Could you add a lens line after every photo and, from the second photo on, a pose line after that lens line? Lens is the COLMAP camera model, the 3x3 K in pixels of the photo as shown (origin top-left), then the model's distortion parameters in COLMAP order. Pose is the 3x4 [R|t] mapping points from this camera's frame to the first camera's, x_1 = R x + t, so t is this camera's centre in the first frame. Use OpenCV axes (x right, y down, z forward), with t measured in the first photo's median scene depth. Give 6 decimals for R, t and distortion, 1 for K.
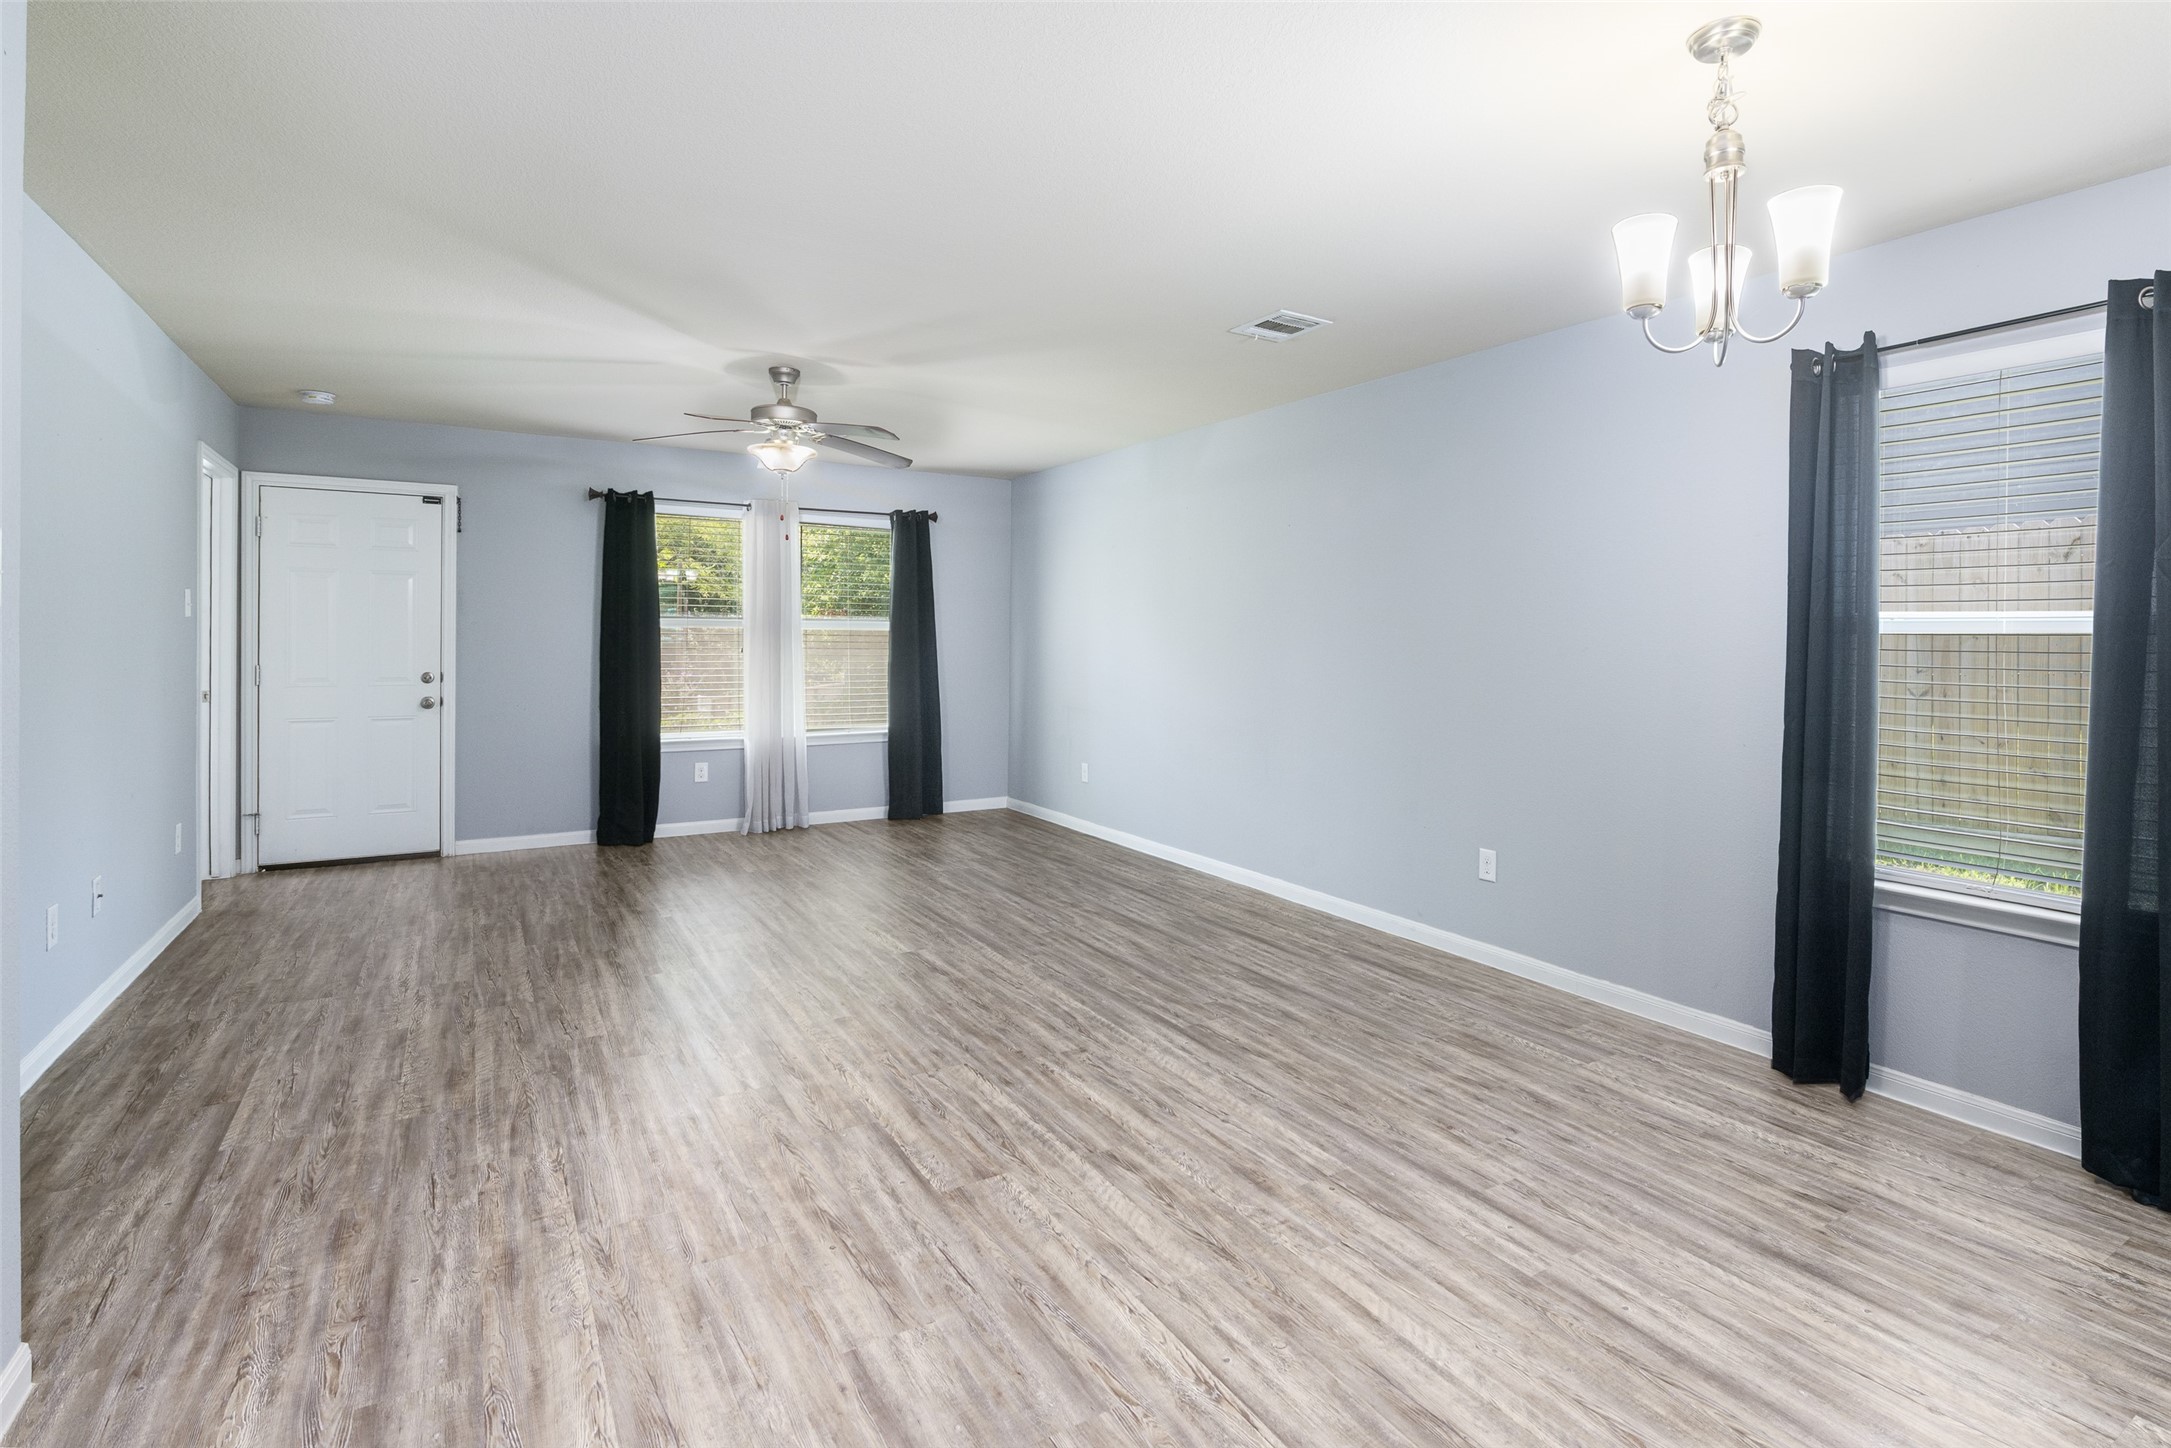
lens RADIAL K [[1052.4, 0, 1098.7], [0, 1052.4, 642.7], [0, 0, 1]] dist [-0.005648, 0.000120]
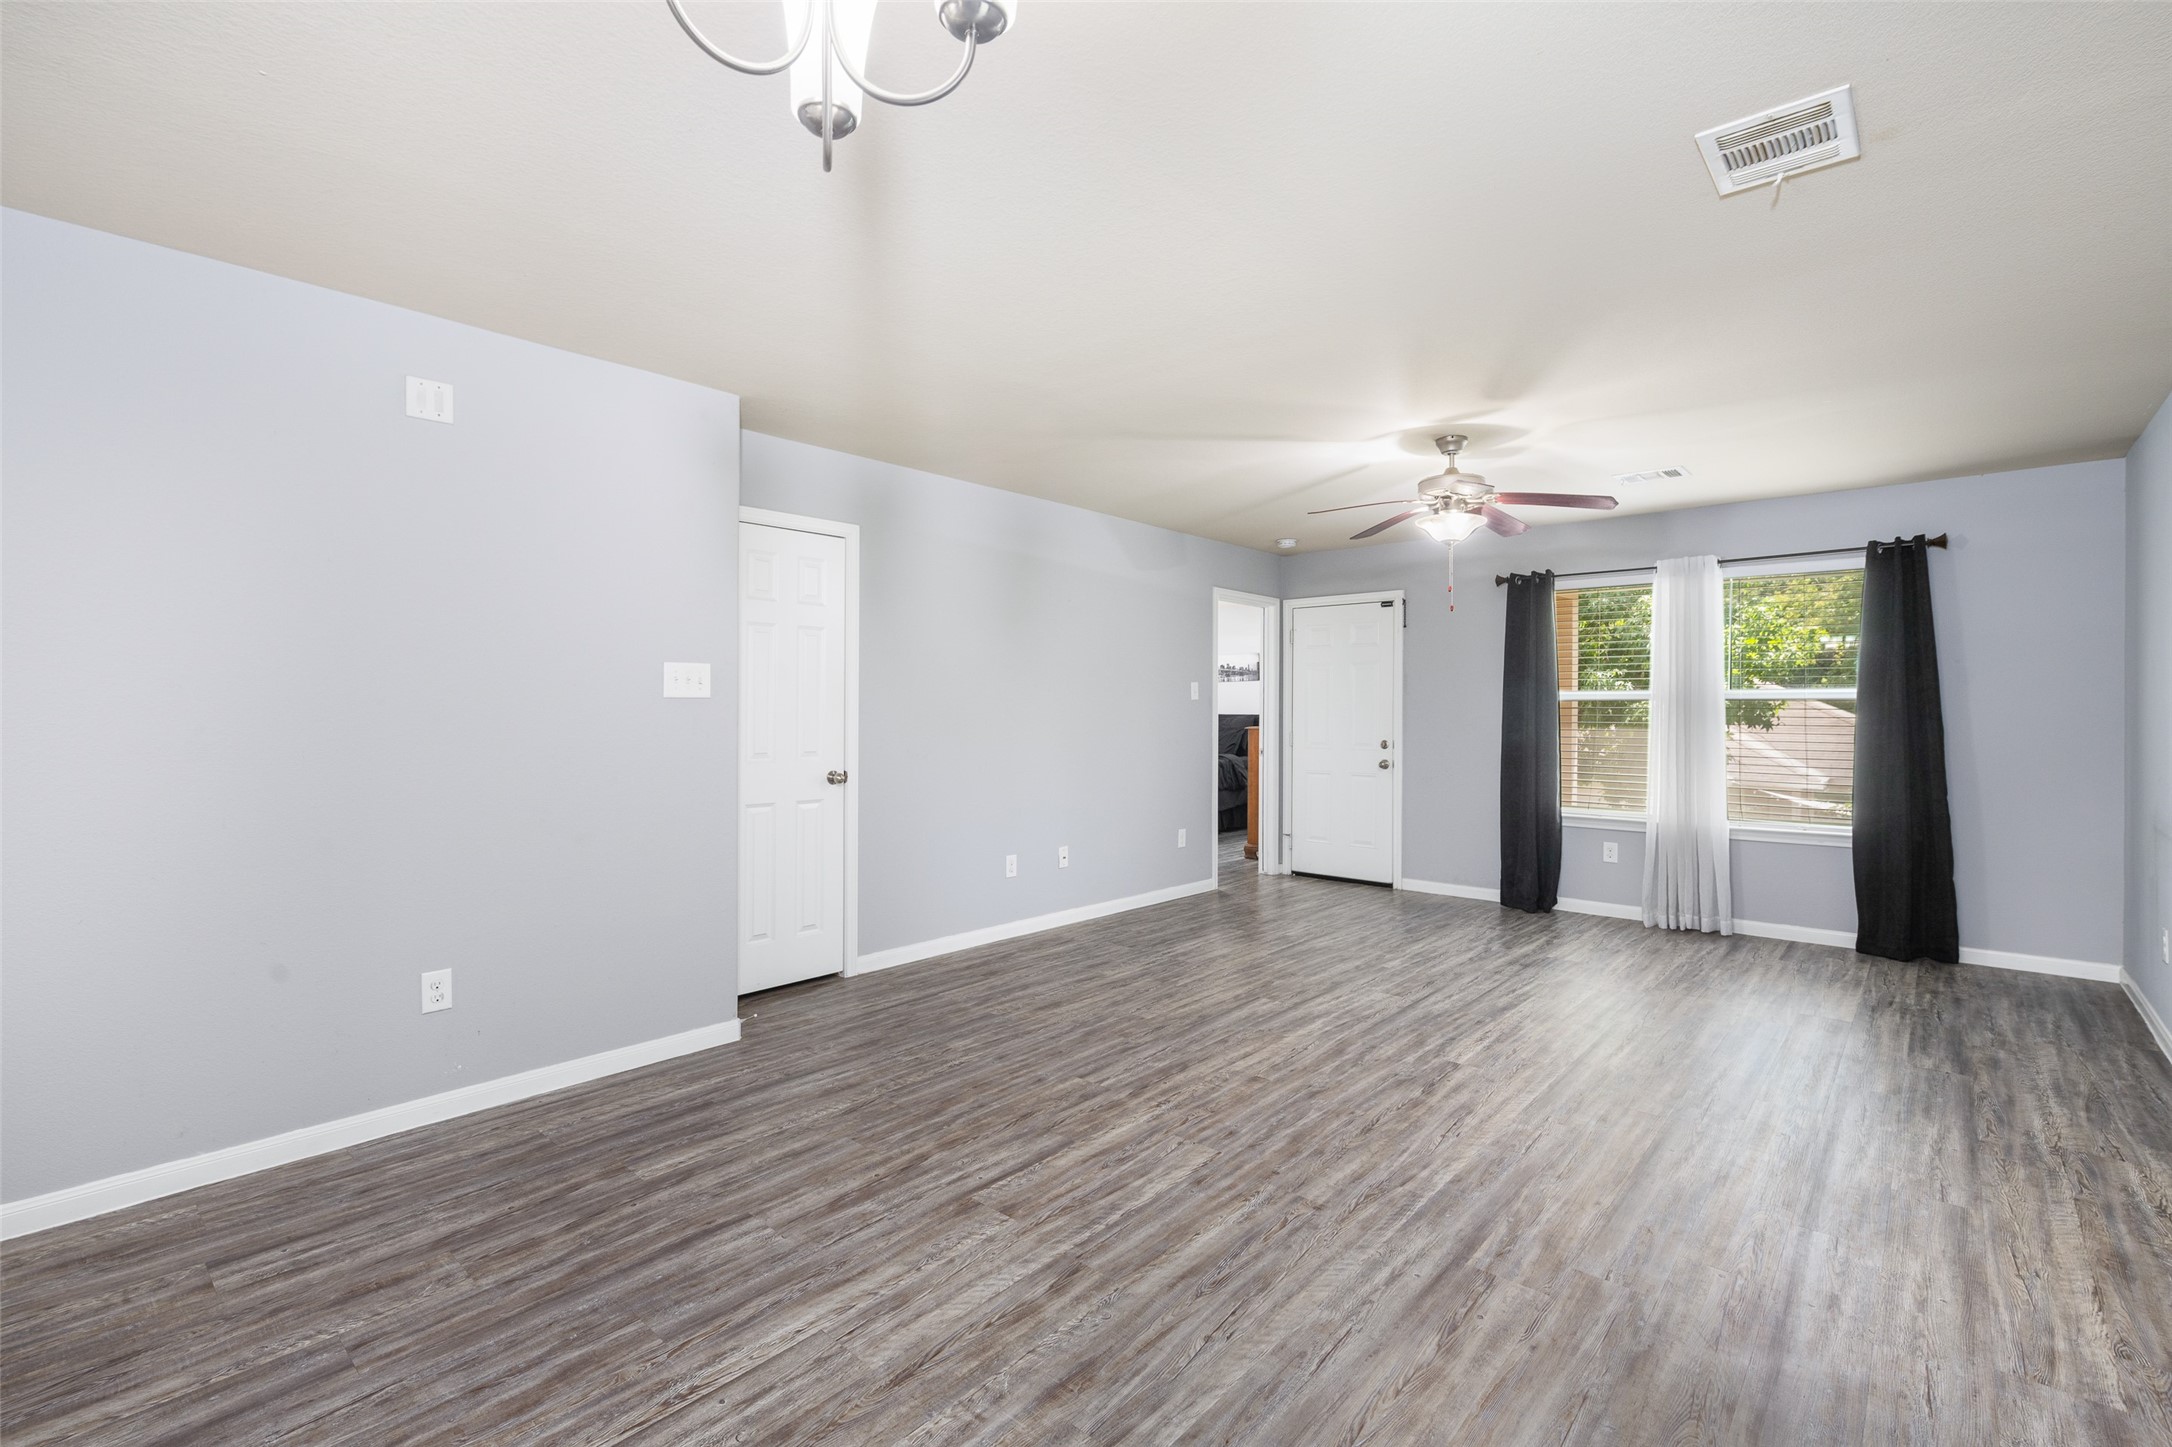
lens RADIAL K [[932.6, 0, 1073.9], [0, 932.6, 712.3], [0, 0, 1]] dist [0.002028, -0.001279]
pose [[0.301775, -0.003577, -0.953373, 0.582429], [-0.003838, 0.999980, -0.004967, 0.002760], [0.953372, 0.005158, 0.301755, 0.551306]]
